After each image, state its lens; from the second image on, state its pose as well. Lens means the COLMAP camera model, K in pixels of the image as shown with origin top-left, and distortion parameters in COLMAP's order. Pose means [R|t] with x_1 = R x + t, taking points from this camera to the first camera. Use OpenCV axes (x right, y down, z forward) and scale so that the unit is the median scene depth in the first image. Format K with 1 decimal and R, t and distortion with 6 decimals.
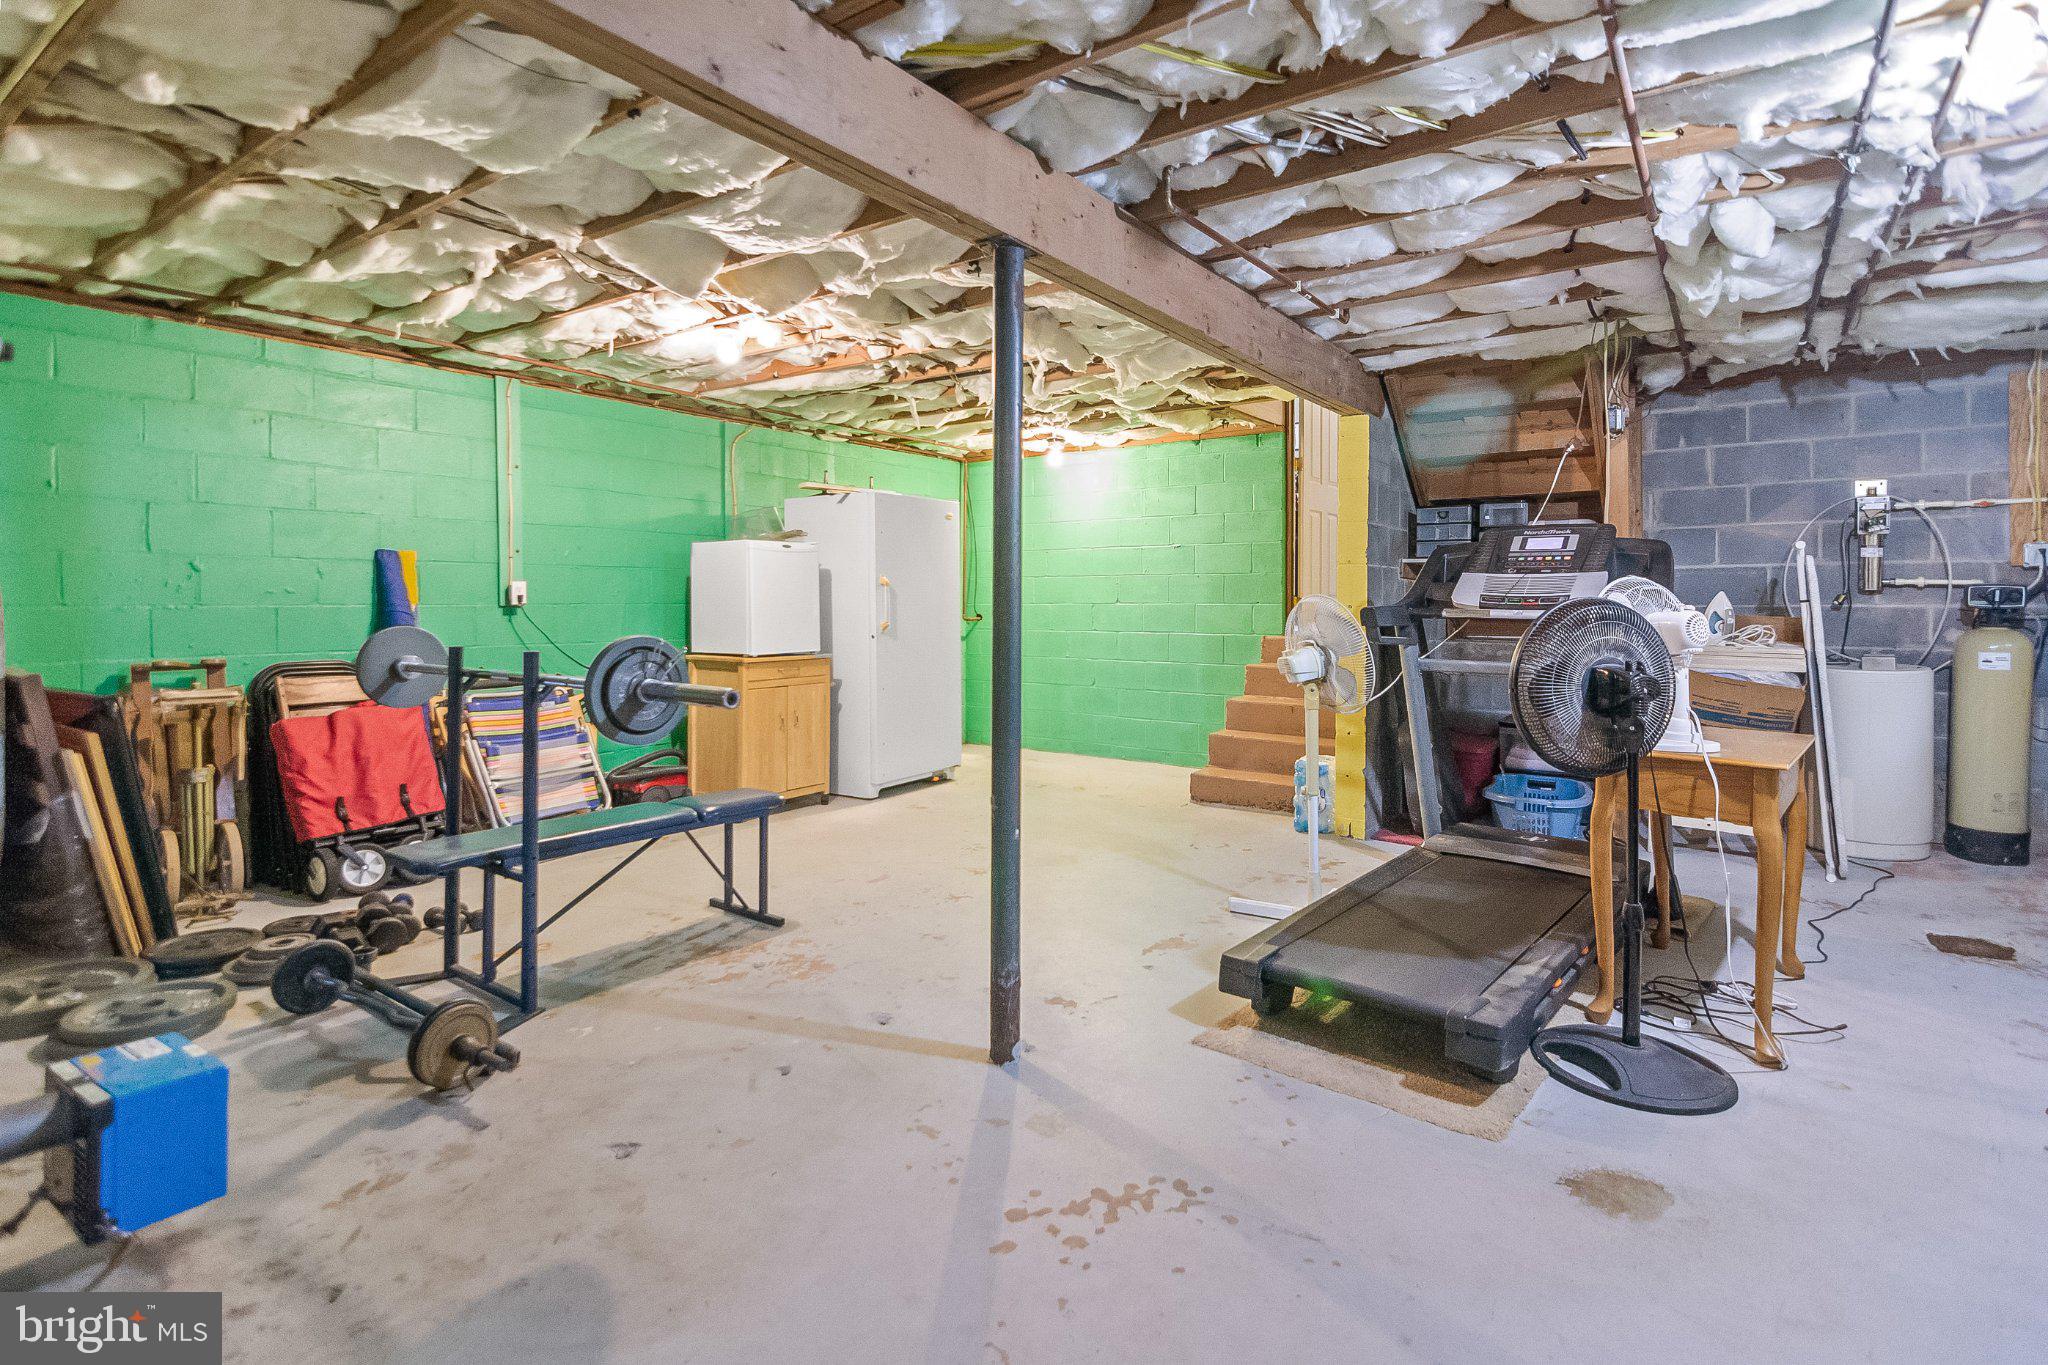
lens RADIAL K [[1009.4, 0, 1050.3], [0, 1009.4, 617.1], [0, 0, 1]] dist [0.003735, -0.005715]
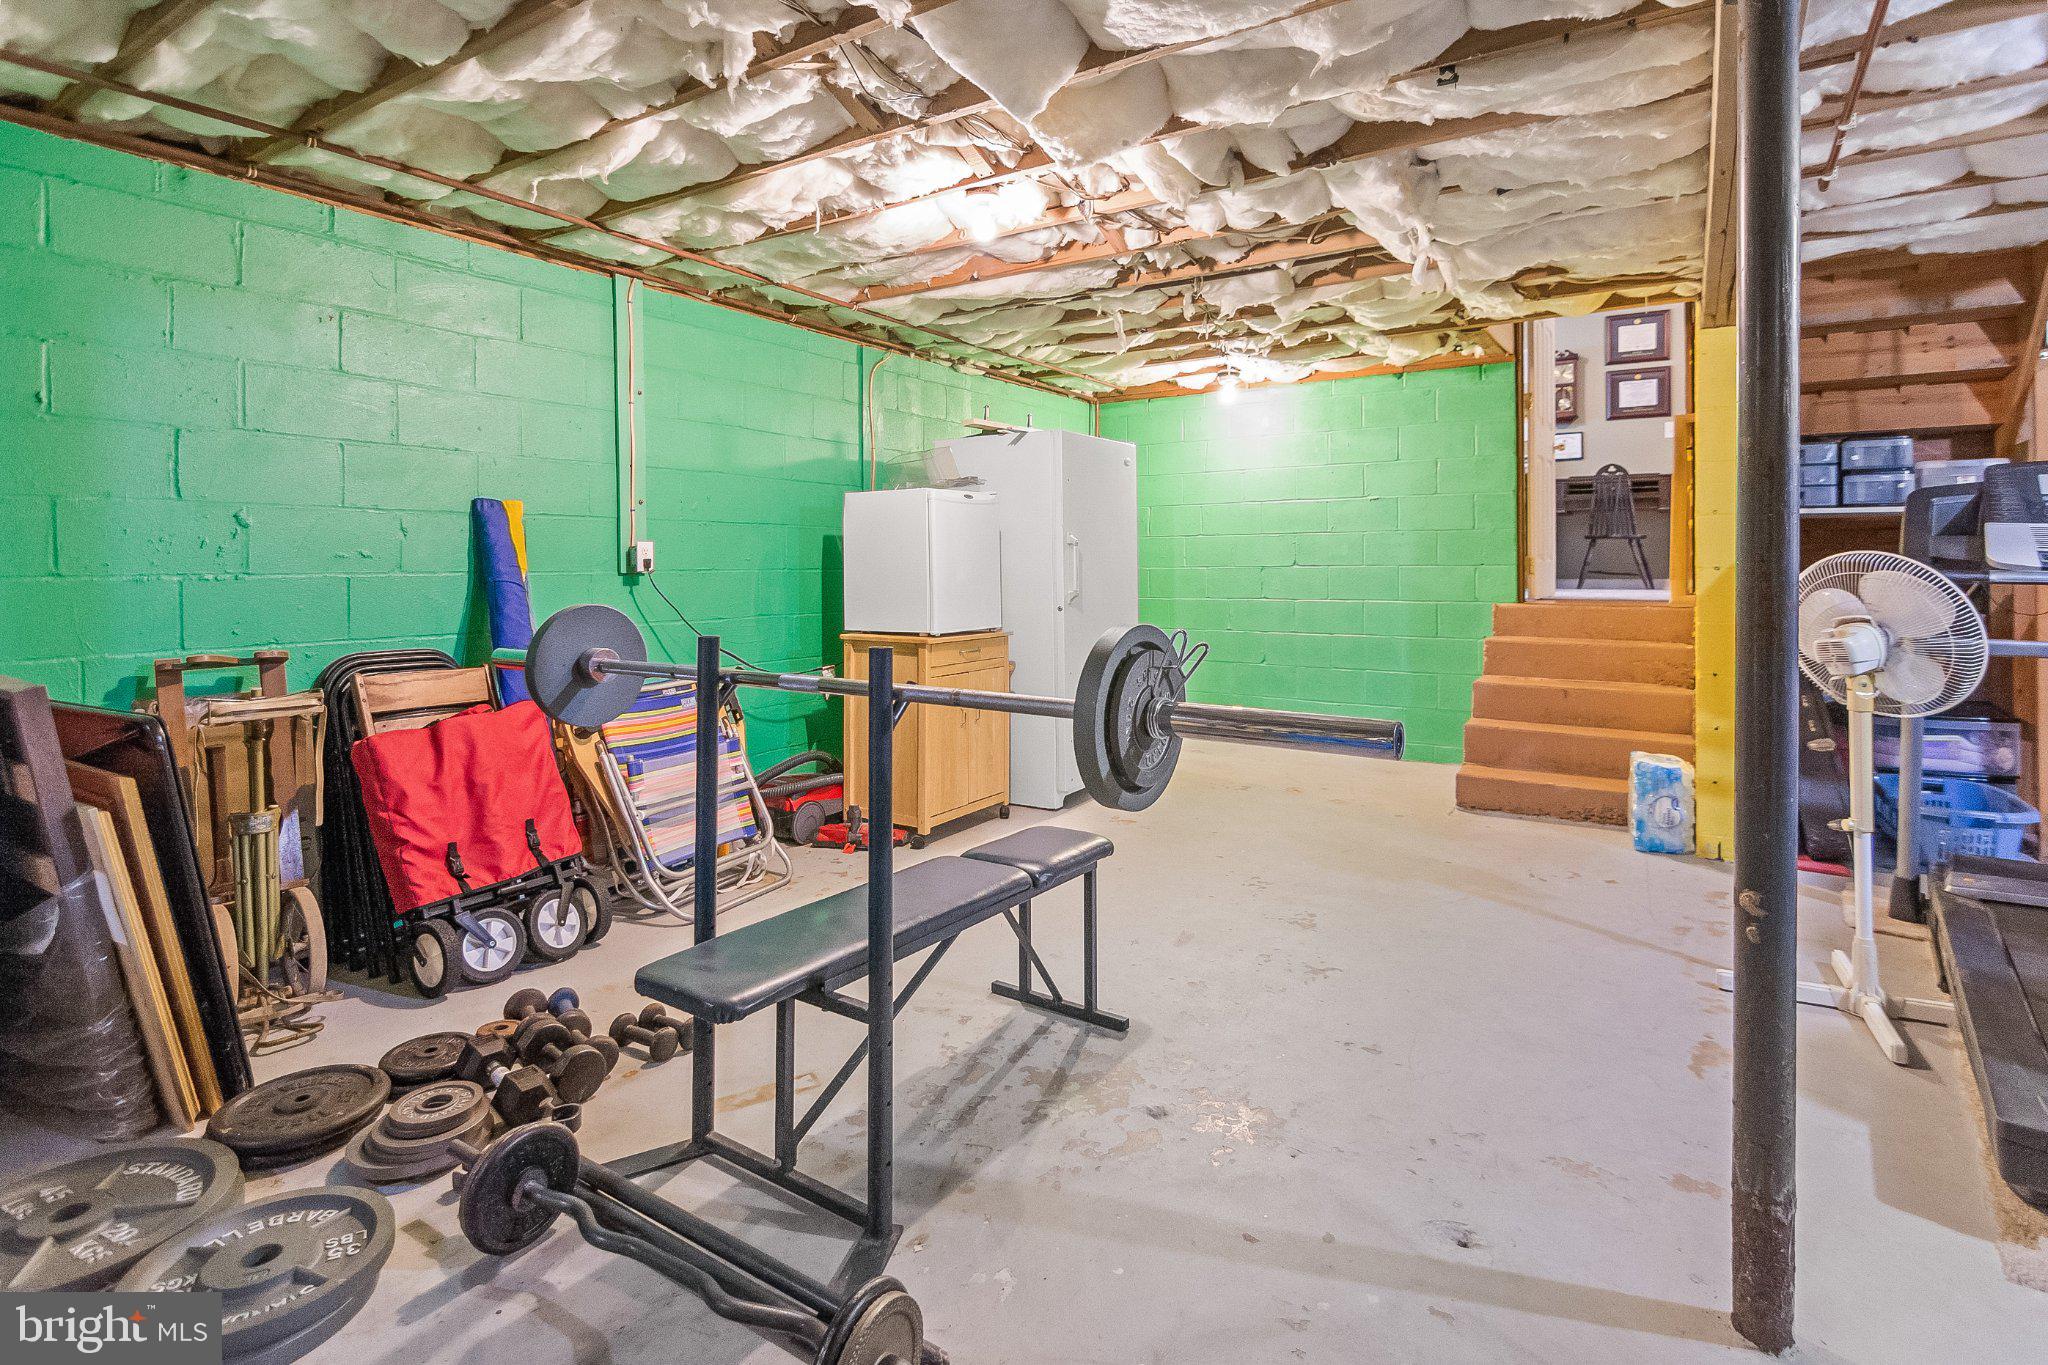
lens RADIAL K [[1009.4, 0, 1035.7], [0, 1009.4, 573.0], [0, 0, 1]] dist [0.003735, -0.005715]
pose [[0.999358, -0.005070, 0.035474, -0.320531], [0.005339, 0.999958, -0.007484, -0.004575], [-0.035435, 0.007669, 0.999343, 0.275942]]
